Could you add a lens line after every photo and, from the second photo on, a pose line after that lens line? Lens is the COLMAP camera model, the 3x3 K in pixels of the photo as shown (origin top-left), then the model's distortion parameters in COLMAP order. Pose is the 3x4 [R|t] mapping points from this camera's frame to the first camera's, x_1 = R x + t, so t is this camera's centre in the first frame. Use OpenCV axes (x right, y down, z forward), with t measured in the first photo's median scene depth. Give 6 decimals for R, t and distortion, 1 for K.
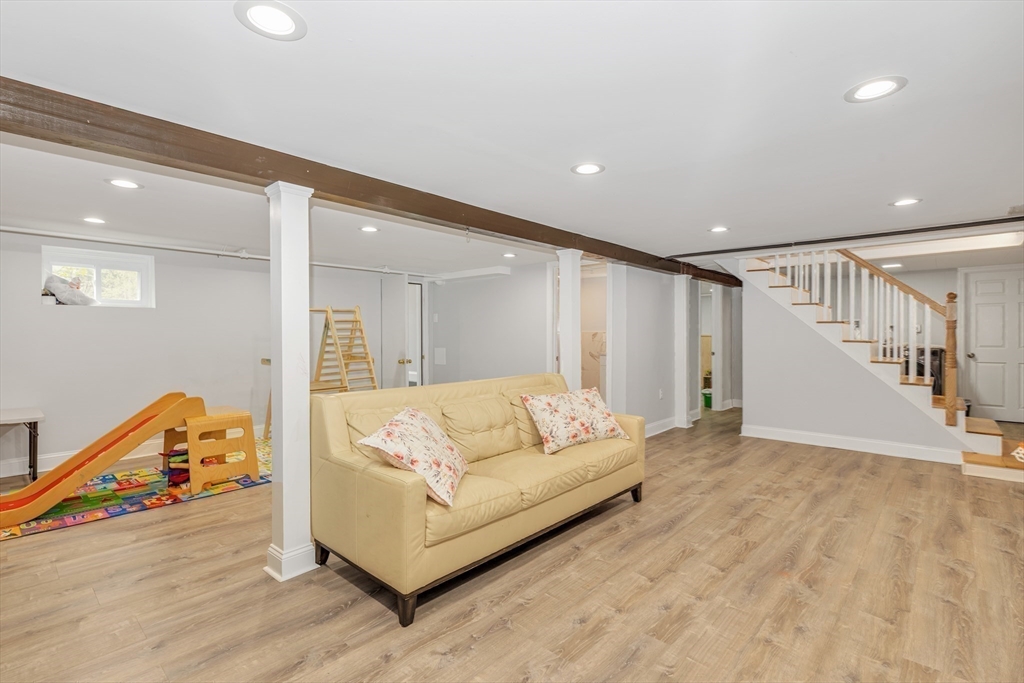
lens RADIAL K [[537.1, 0, 512.0], [0, 537.1, 341.5], [0, 0, 1]] dist [0.002697, 0.000463]
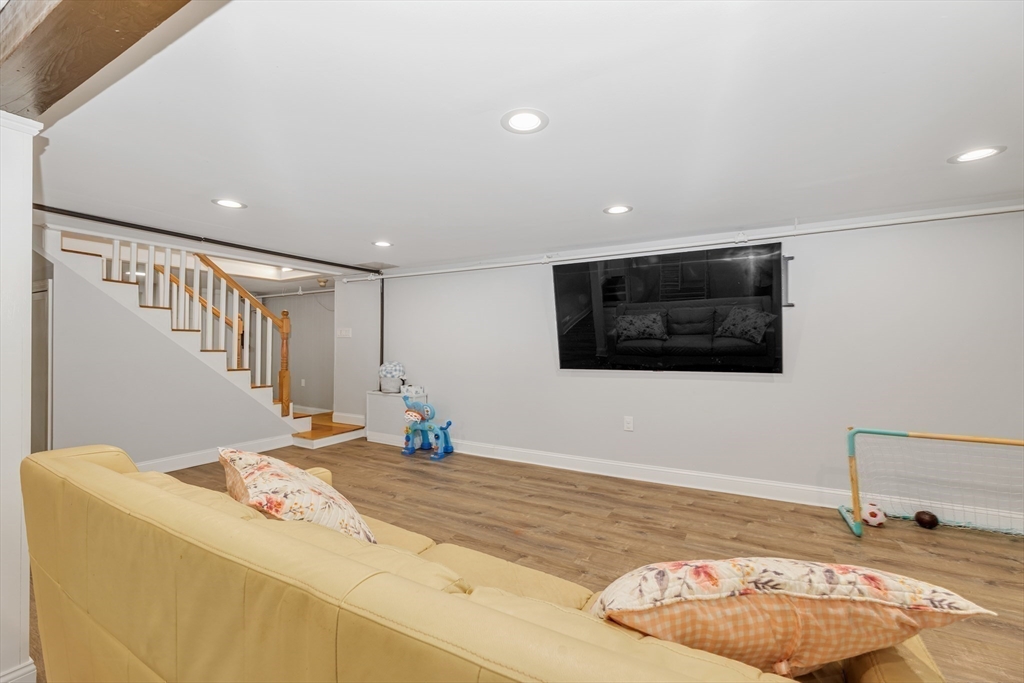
lens RADIAL K [[386.5, 0, 554.5], [0, 386.5, 340.5], [0, 0, 1]] dist [0.001066, 0.000007]
pose [[-0.239300, 0.006735, 0.970922, -0.336741], [0.014711, 0.999886, -0.003310, -0.012706], [-0.970834, 0.013491, -0.239372, 0.946857]]
